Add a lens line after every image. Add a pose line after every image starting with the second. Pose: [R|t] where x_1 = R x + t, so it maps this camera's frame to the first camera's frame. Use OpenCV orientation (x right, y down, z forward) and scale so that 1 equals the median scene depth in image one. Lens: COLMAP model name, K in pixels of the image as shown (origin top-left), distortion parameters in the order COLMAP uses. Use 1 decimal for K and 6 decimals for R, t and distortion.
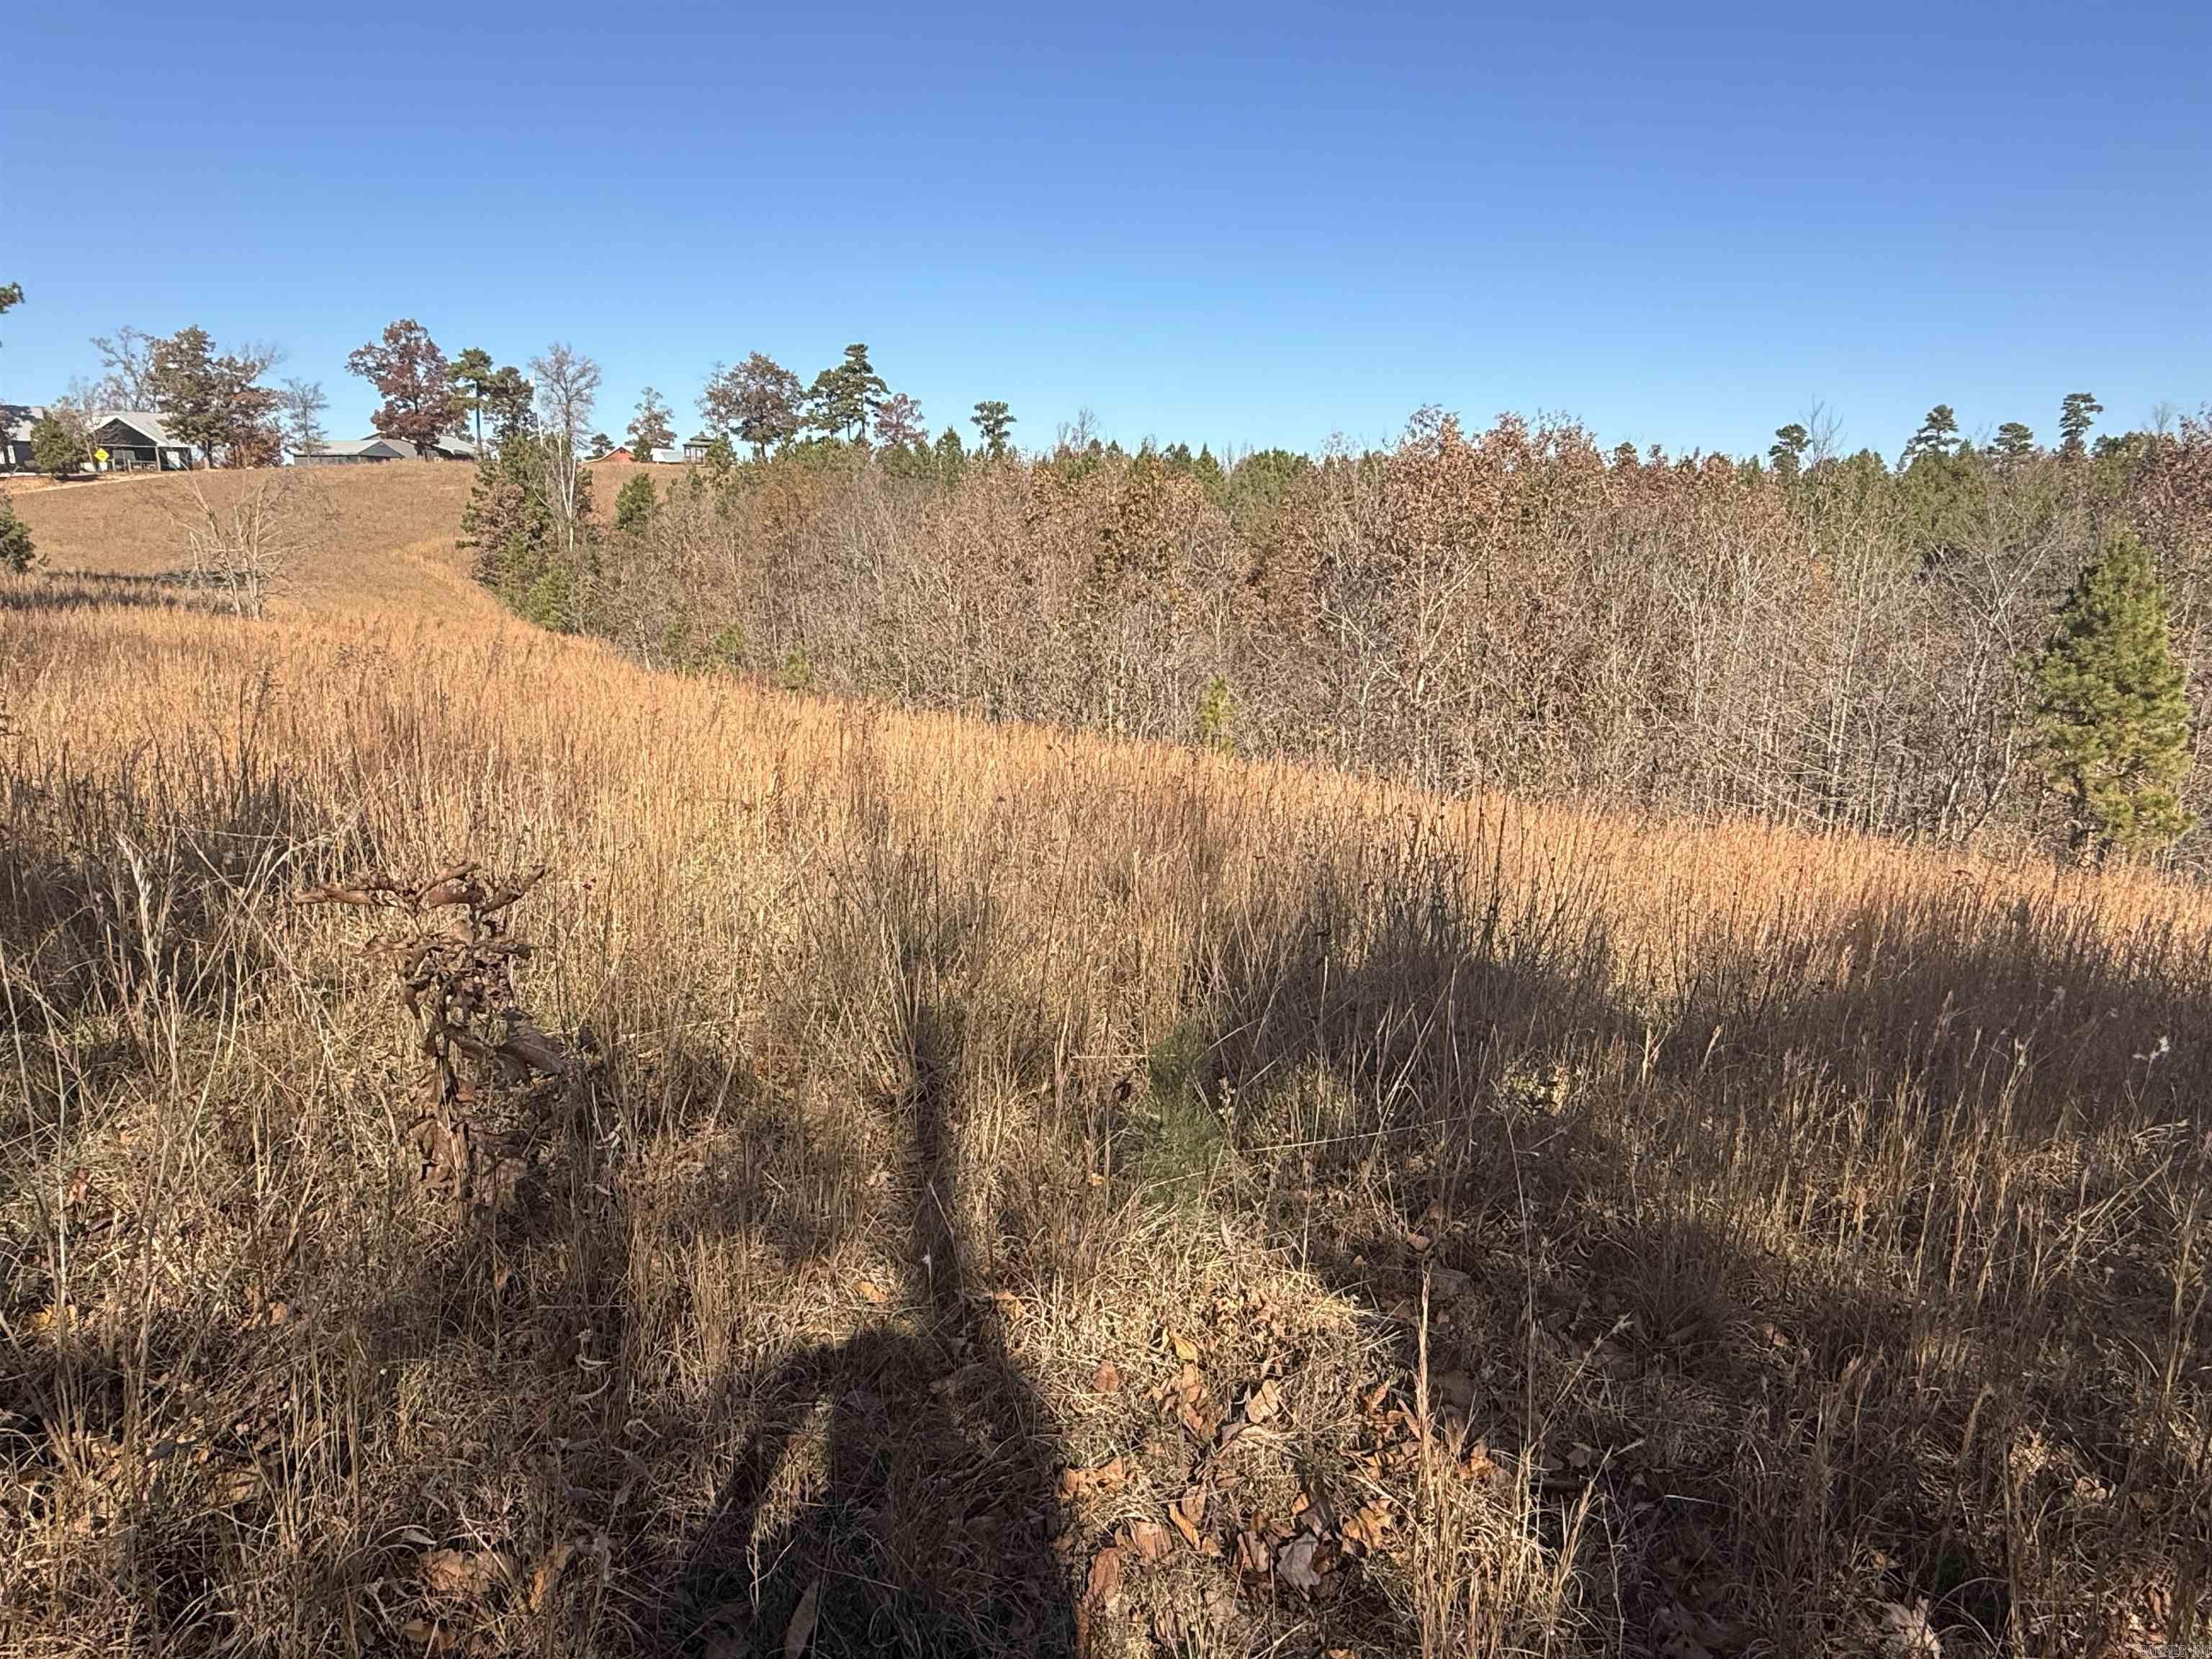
lens RADIAL K [[1353.4, 0, 1097.7], [0, 1353.4, 833.4], [0, 0, 1]] dist [-0.002264, 0.002375]
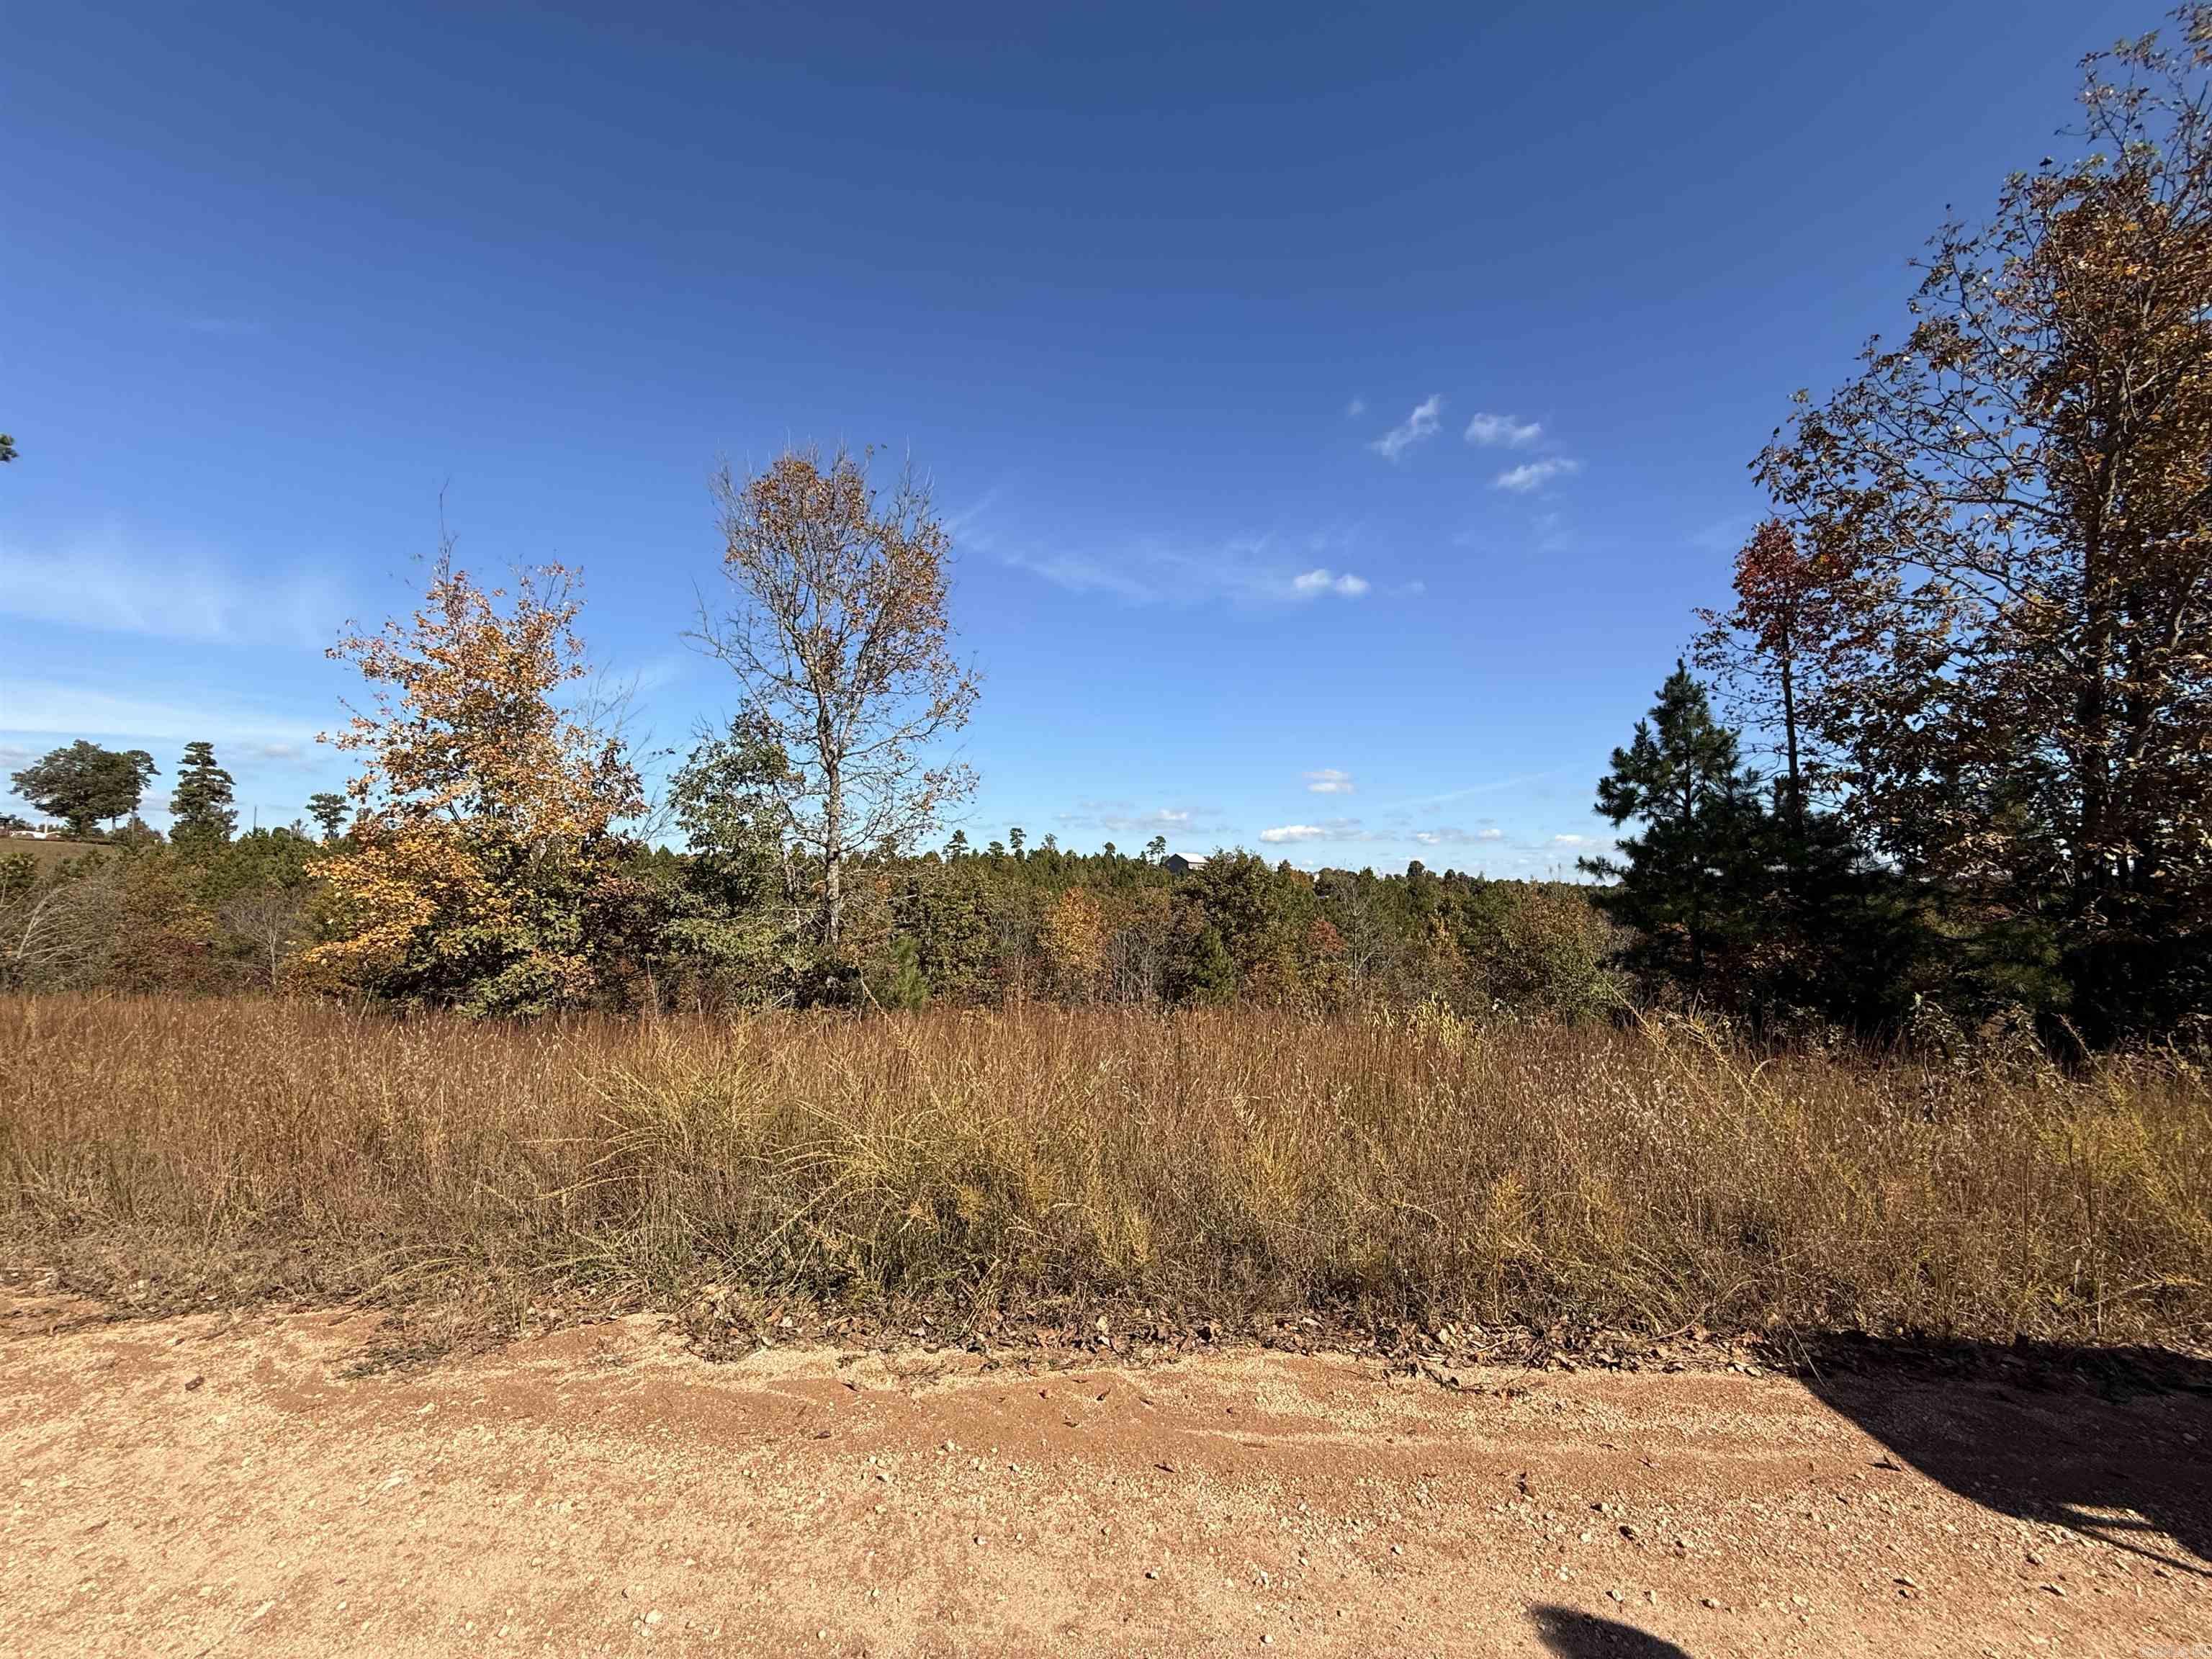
lens RADIAL K [[876.0, 0, 1106.4], [0, 876.0, 818.5], [0, 0, 1]] dist [-0.007881, 0.000365]
pose [[0.738676, 0.057727, 0.671585, -0.143744], [0.143477, 0.960029, -0.240331, -0.003434], [-0.658614, 0.273884, 0.700868, -0.046669]]
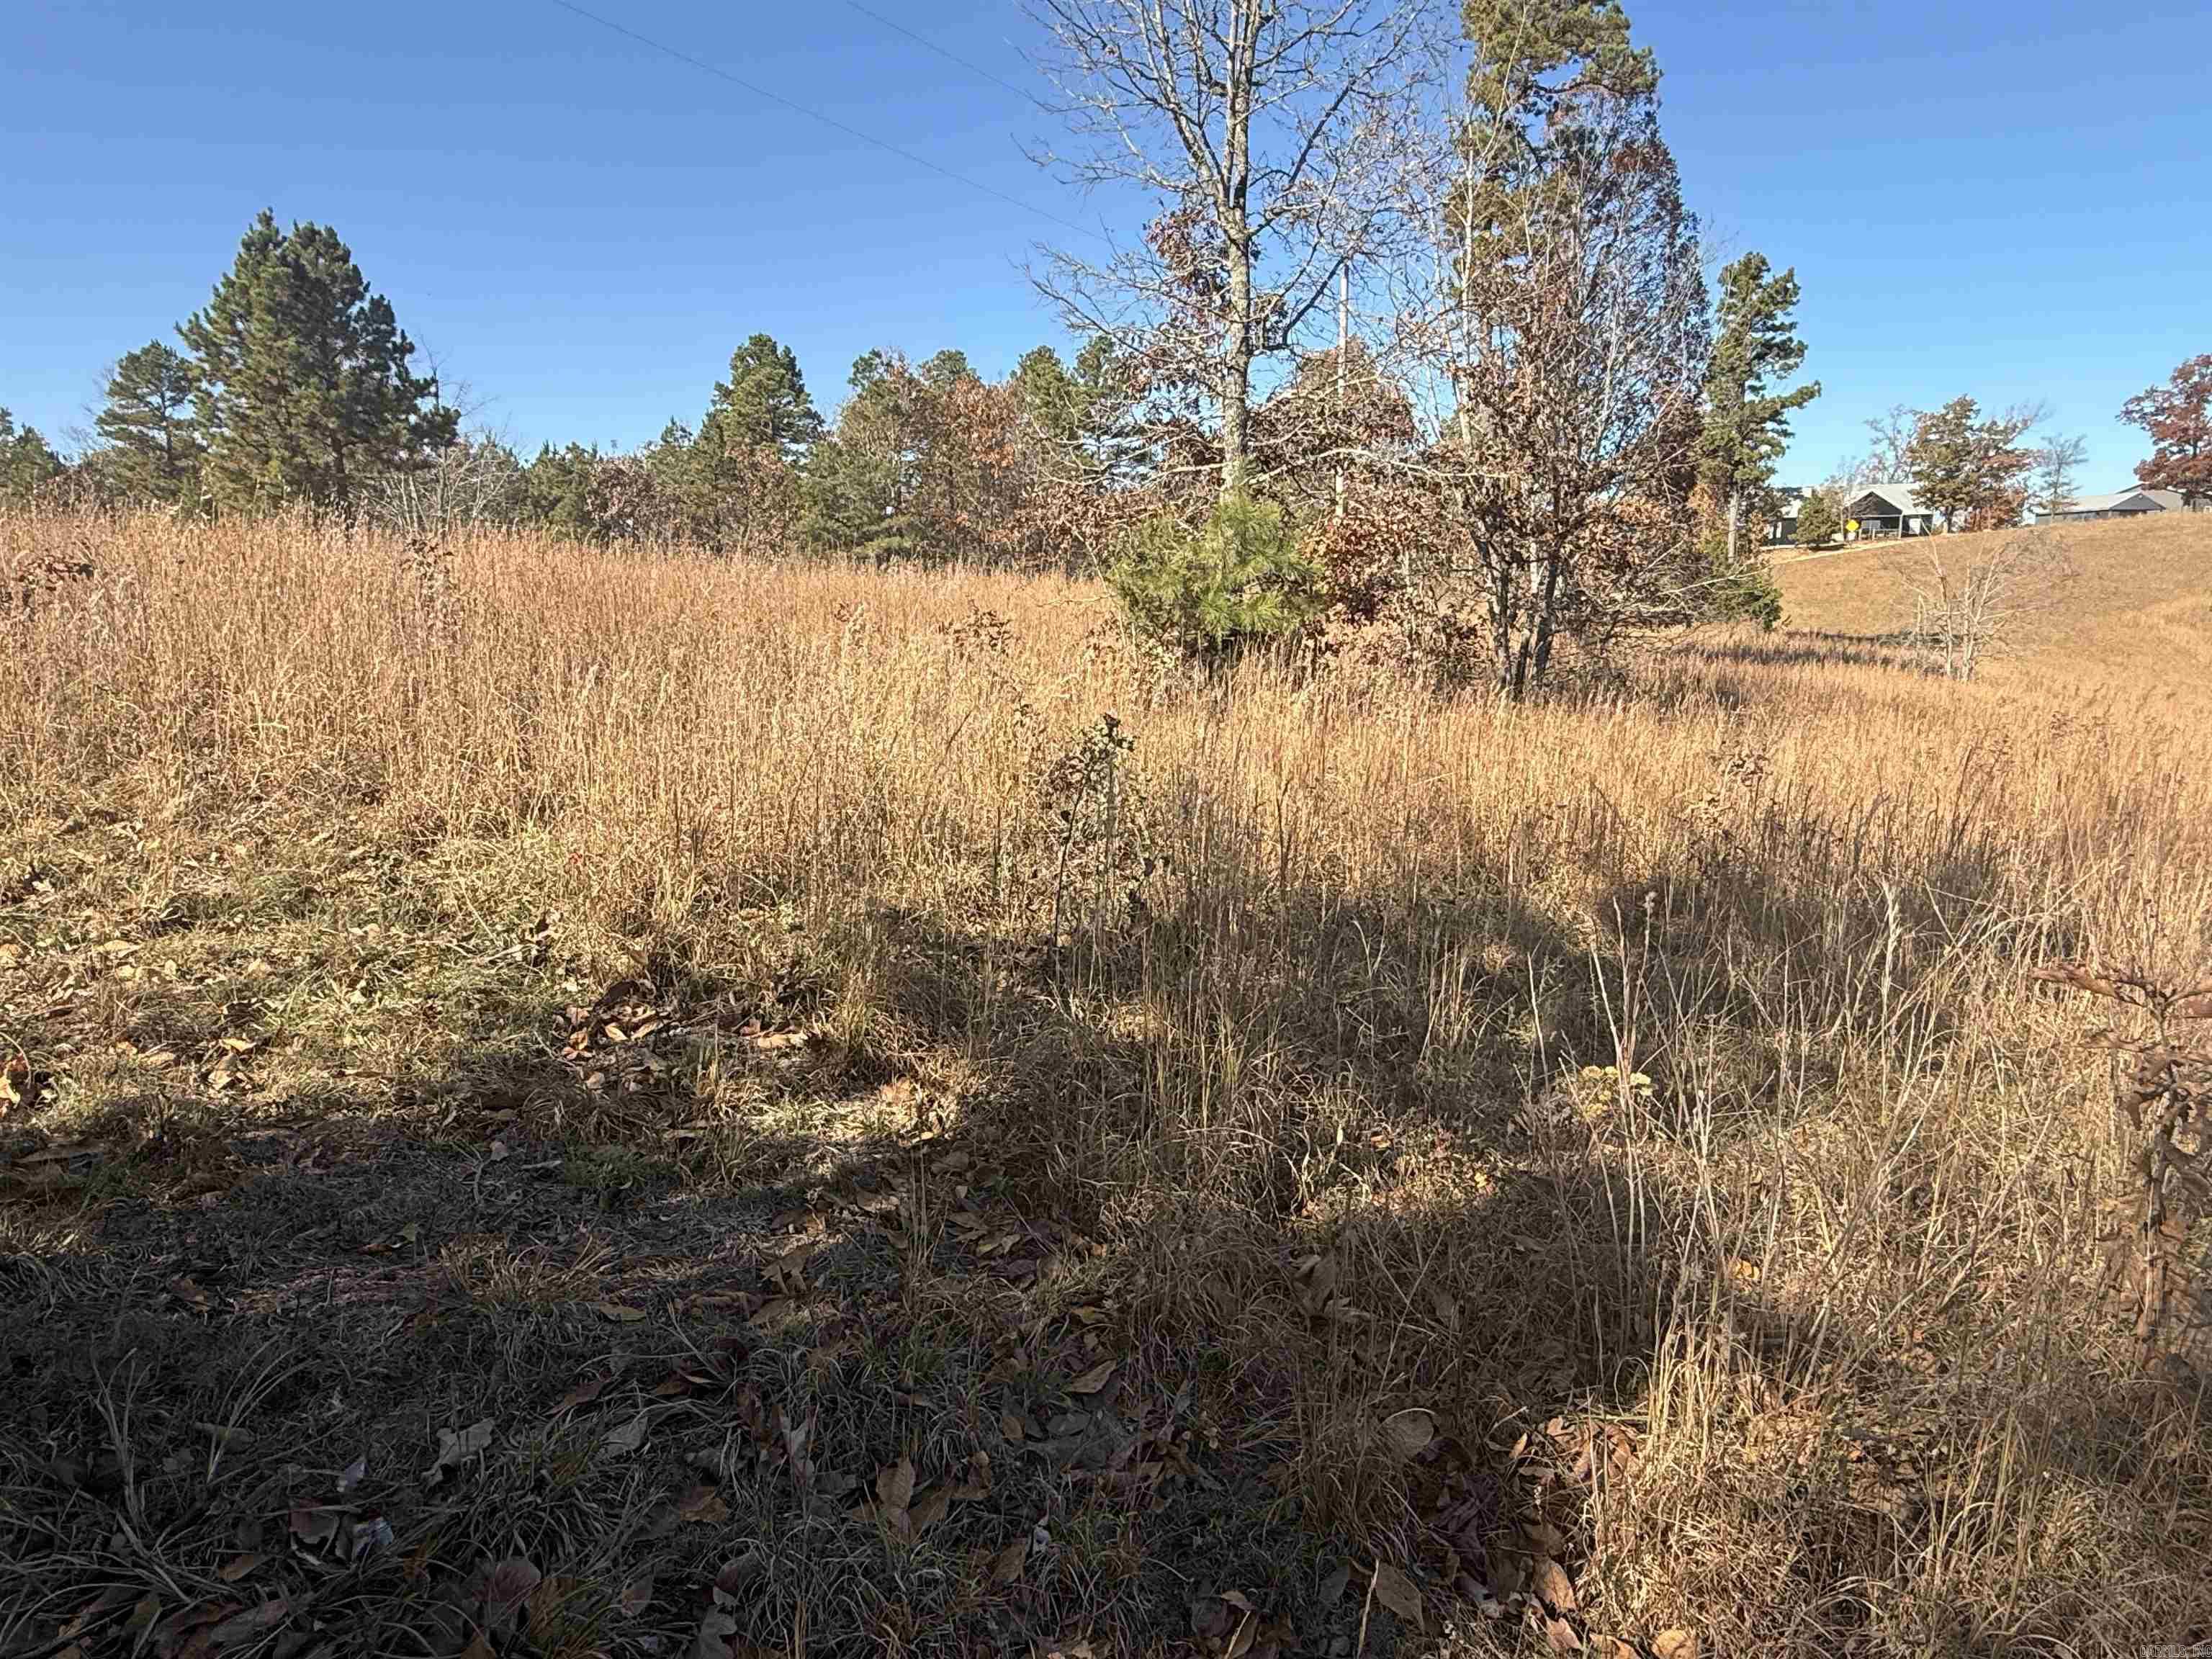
lens RADIAL K [[1349.8, 0, 1097.0], [0, 1349.8, 833.0], [0, 0, 1]] dist [-0.002975, 0.001625]
pose [[0.438610, 0.144759, -0.886942, -0.000759], [-0.183382, 0.980592, 0.069357, 0.000130], [0.879768, 0.132228, 0.456643, -0.001892]]
